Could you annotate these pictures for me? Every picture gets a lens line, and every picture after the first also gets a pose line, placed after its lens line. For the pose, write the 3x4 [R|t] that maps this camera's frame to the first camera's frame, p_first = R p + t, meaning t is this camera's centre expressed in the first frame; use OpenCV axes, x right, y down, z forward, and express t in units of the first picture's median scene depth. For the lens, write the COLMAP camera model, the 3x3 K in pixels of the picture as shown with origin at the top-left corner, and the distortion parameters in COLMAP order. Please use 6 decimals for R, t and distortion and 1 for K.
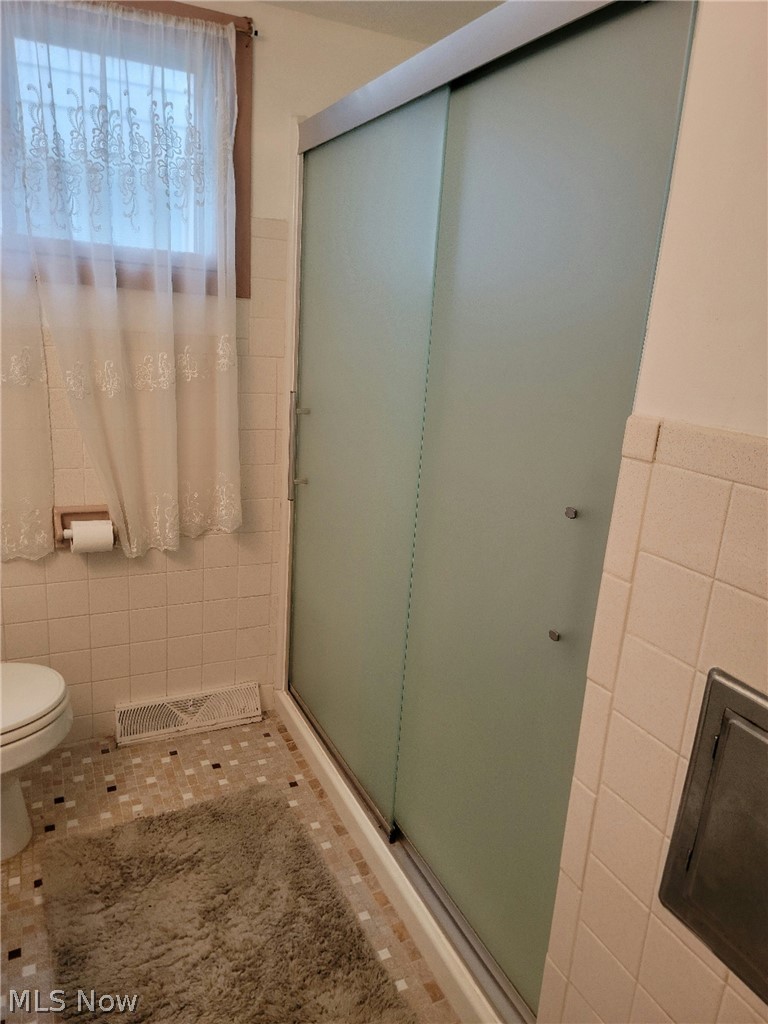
lens RADIAL K [[710.1, 0, 384.0], [0, 710.1, 512.0], [0, 0, 1]] dist [0.089286, -0.080893]
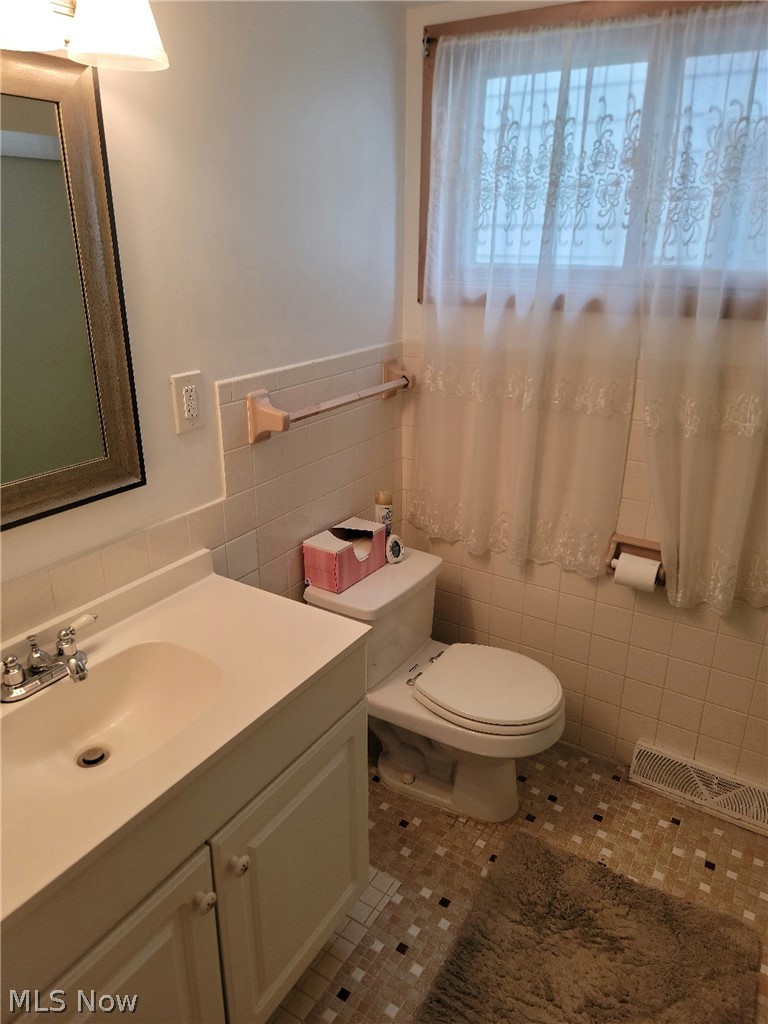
lens RADIAL K [[710.1, 0, 384.0], [0, 710.1, 512.0], [0, 0, 1]] dist [0.089286, -0.080893]
pose [[0.524501, 0.241948, -0.816309, 0.191920], [-0.196421, 0.967295, 0.160494, -0.136381], [0.828443, 0.076161, 0.554871, 0.169035]]
